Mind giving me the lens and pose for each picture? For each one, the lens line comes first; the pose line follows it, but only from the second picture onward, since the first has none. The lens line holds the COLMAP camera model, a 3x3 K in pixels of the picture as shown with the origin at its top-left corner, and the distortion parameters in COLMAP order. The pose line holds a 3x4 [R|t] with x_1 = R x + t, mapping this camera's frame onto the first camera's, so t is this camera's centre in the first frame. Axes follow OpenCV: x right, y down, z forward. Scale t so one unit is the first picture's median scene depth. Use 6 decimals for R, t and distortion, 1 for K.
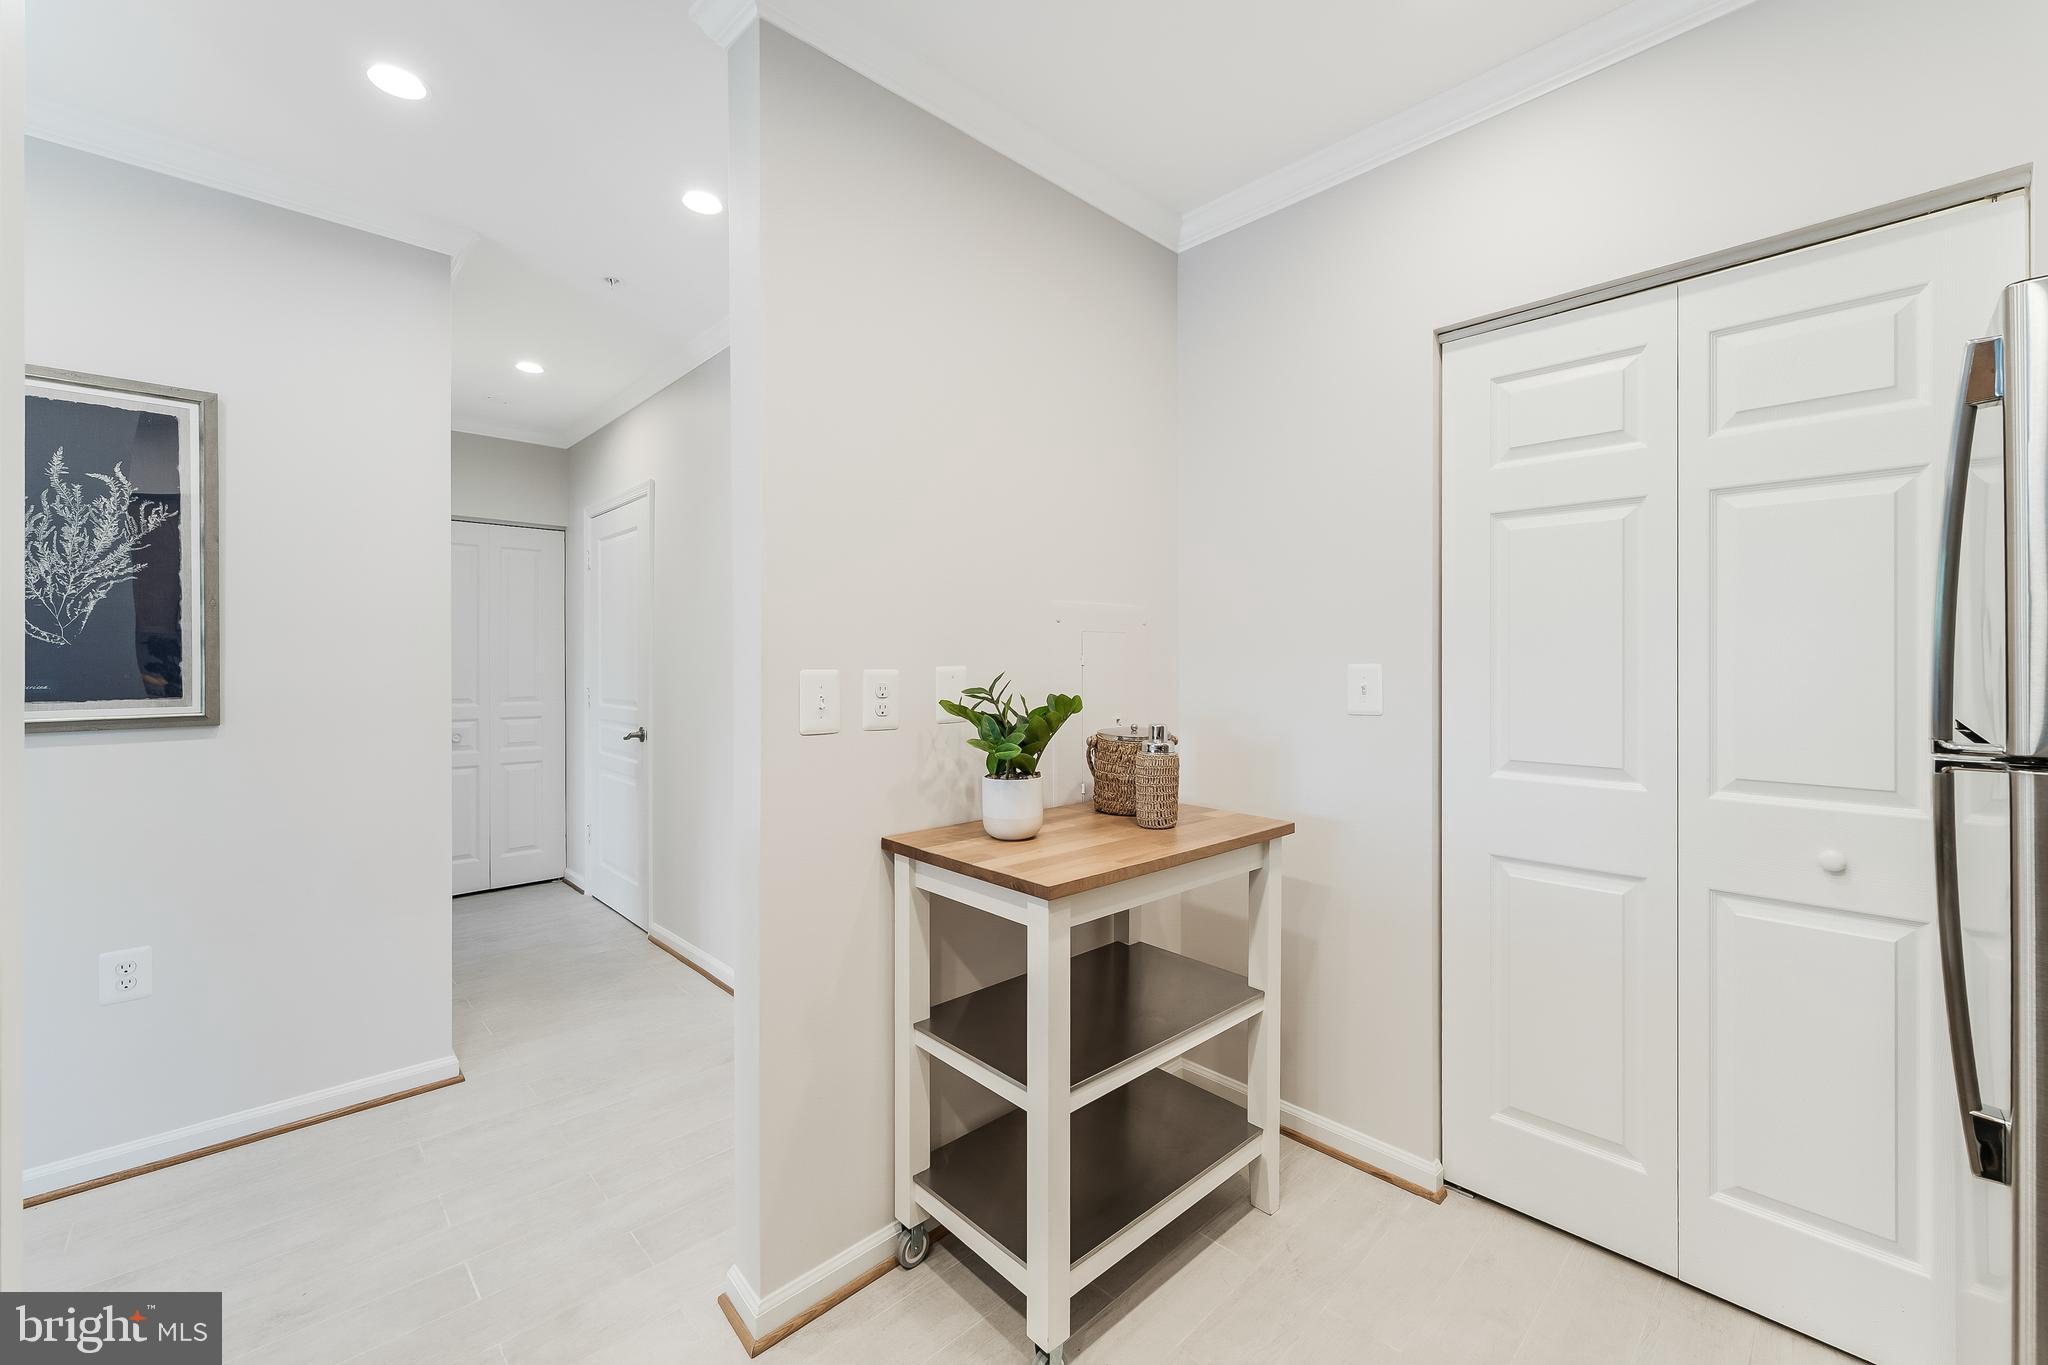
lens RADIAL K [[826.4, 0, 1032.8], [0, 826.4, 660.8], [0, 0, 1]] dist [0.000590, -0.000151]
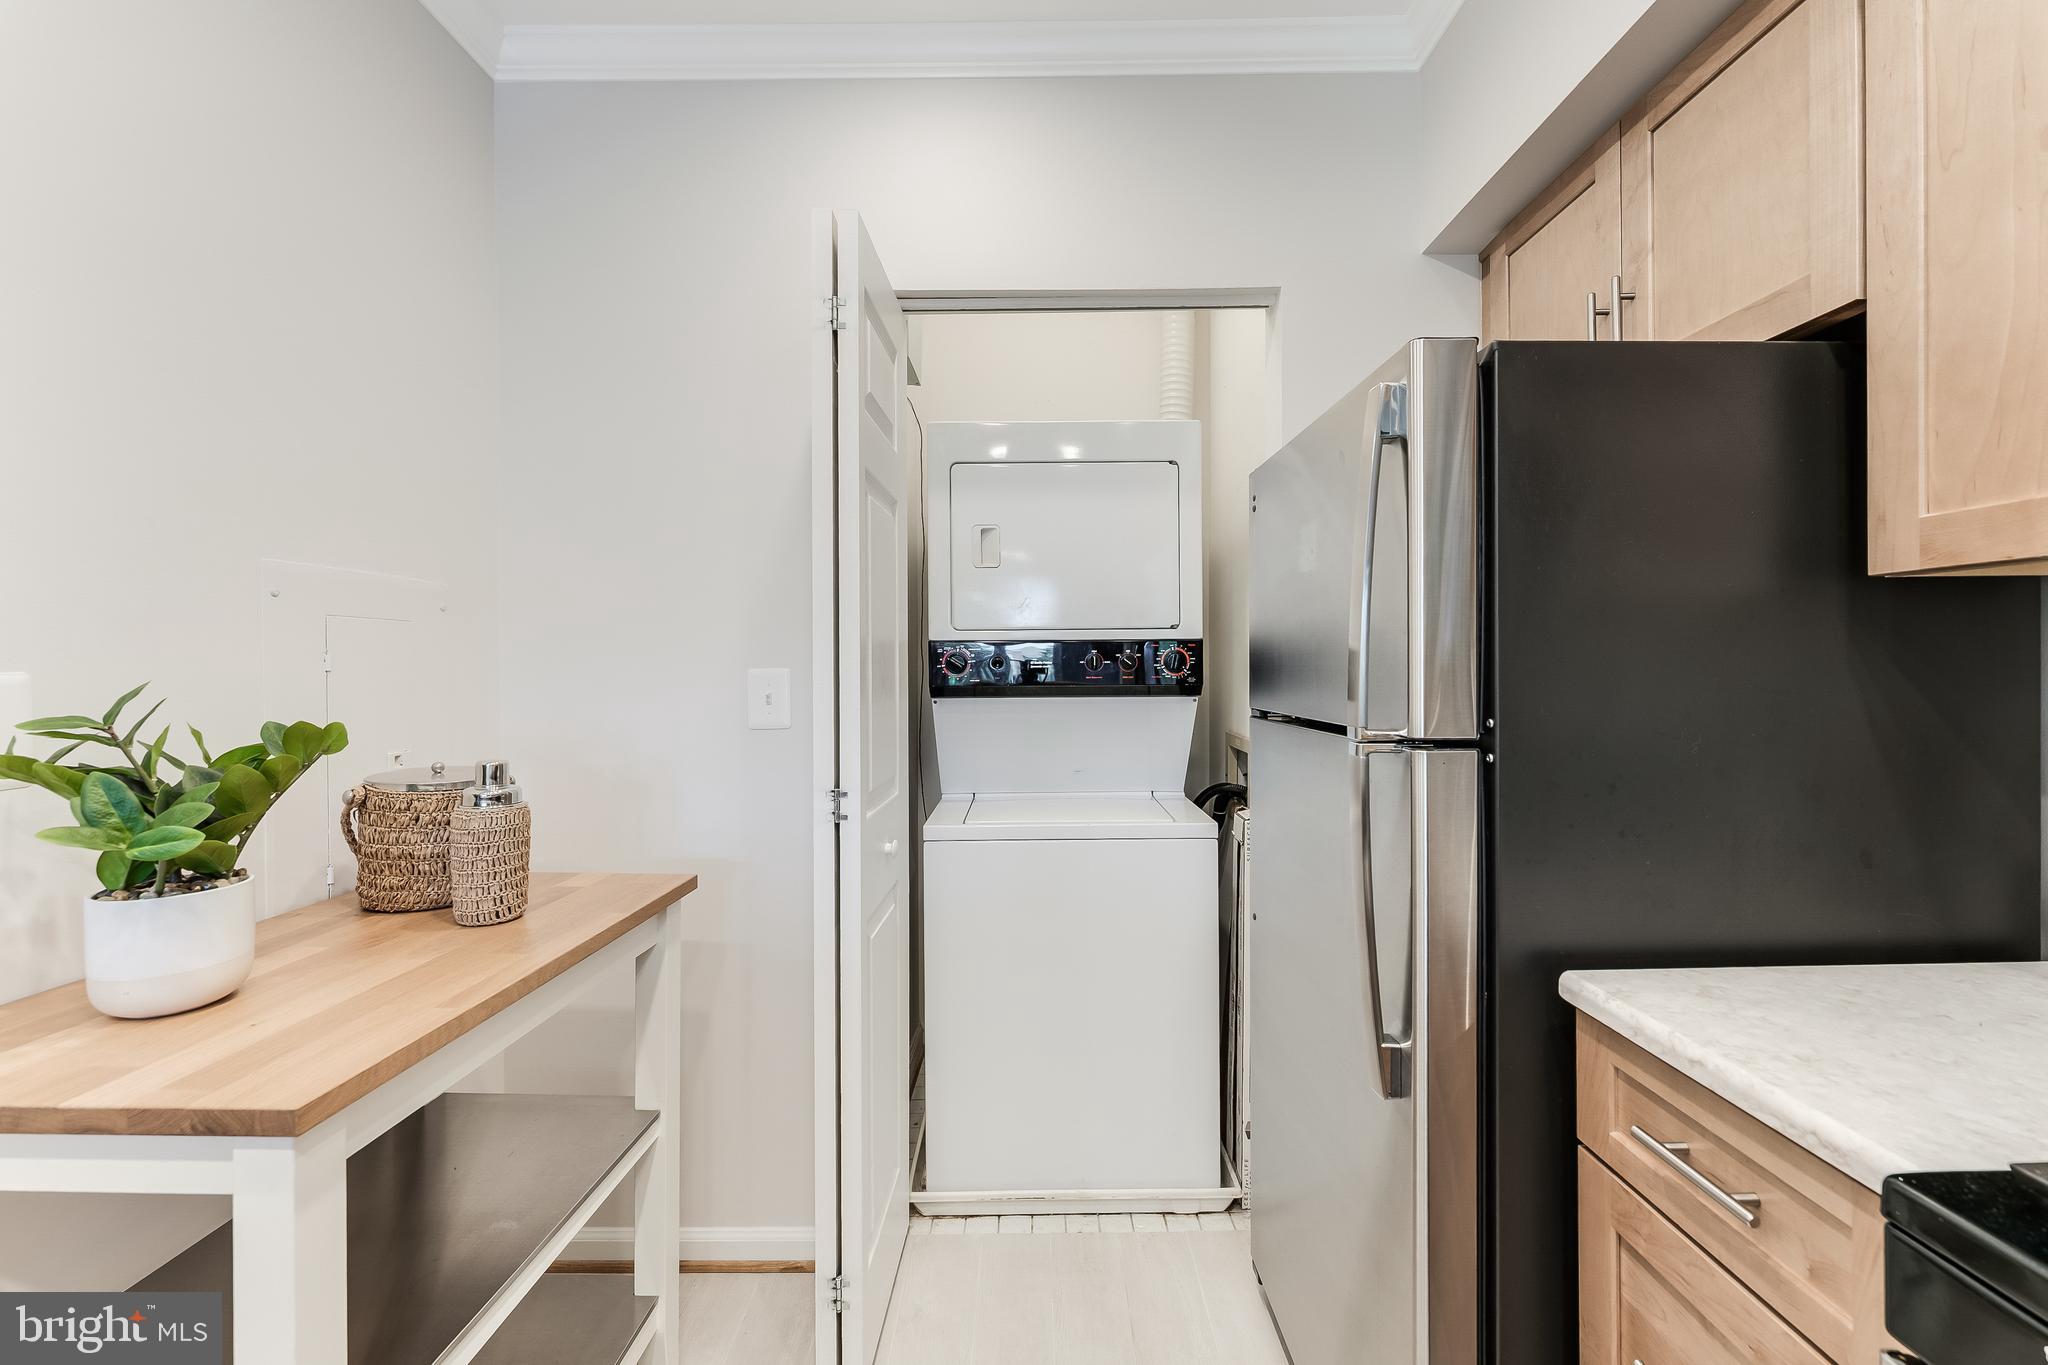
lens RADIAL K [[834.0, 0, 1033.9], [0, 834.0, 675.8], [0, 0, 1]] dist [-0.002071, -0.000474]
pose [[0.691707, -0.006226, 0.722151, -0.025984], [0.002056, 0.999976, 0.006652, 0.006872], [-0.722175, -0.003117, 0.691703, 0.253305]]
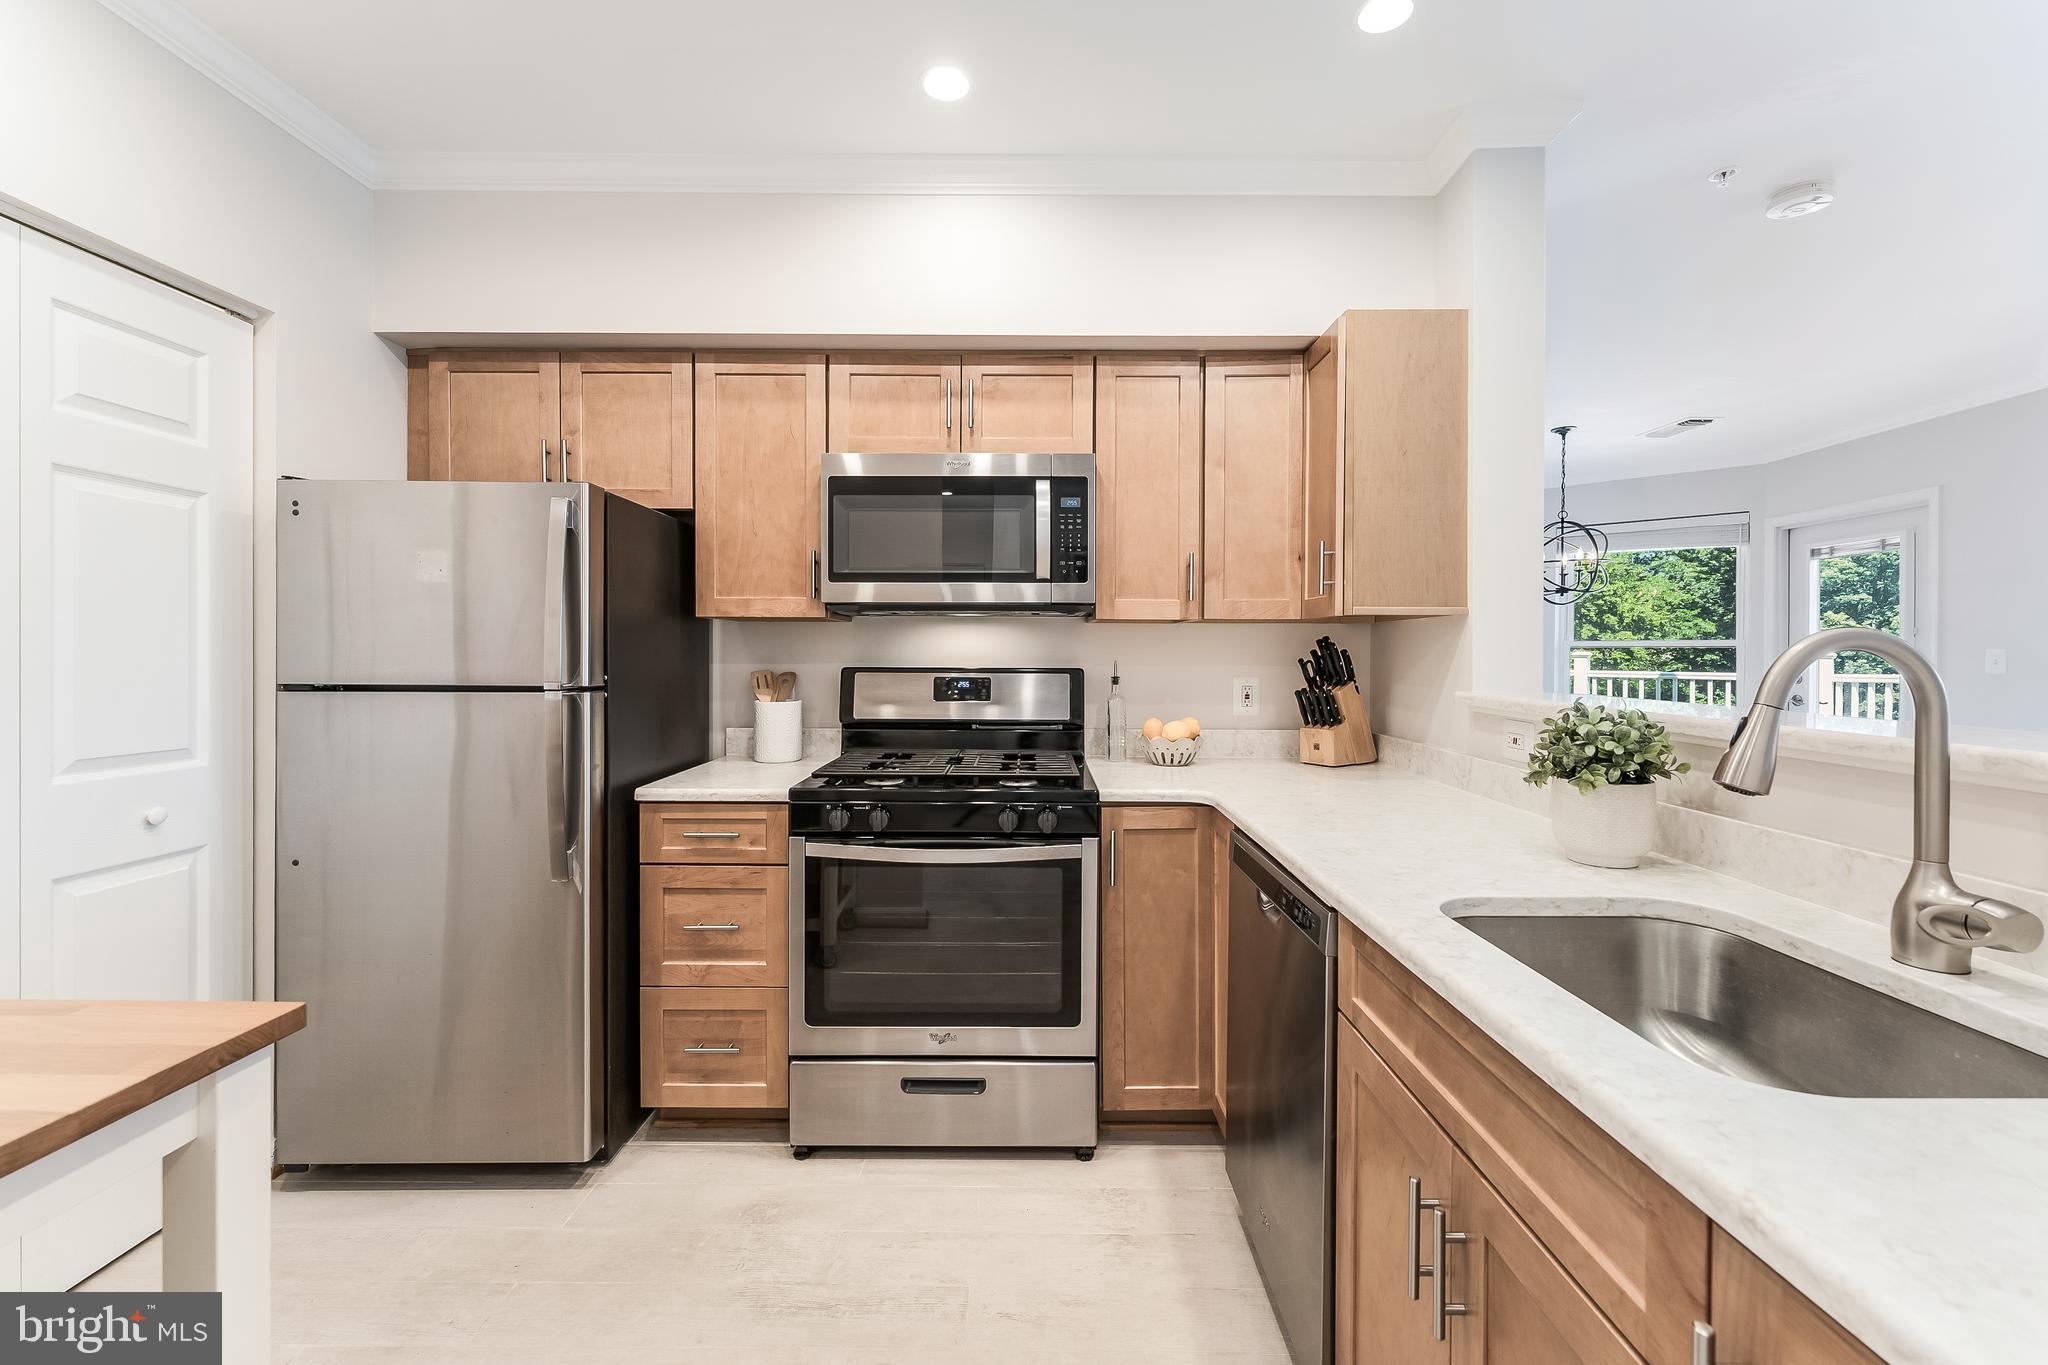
lens RADIAL K [[826.4, 0, 1032.8], [0, 826.4, 660.8], [0, 0, 1]] dist [0.000590, -0.000151]
pose [[-0.721595, -0.006306, 0.692287, -0.593361], [-0.003686, 0.999979, 0.005267, 0.011130], [-0.692306, 0.001249, -0.721603, 0.805550]]
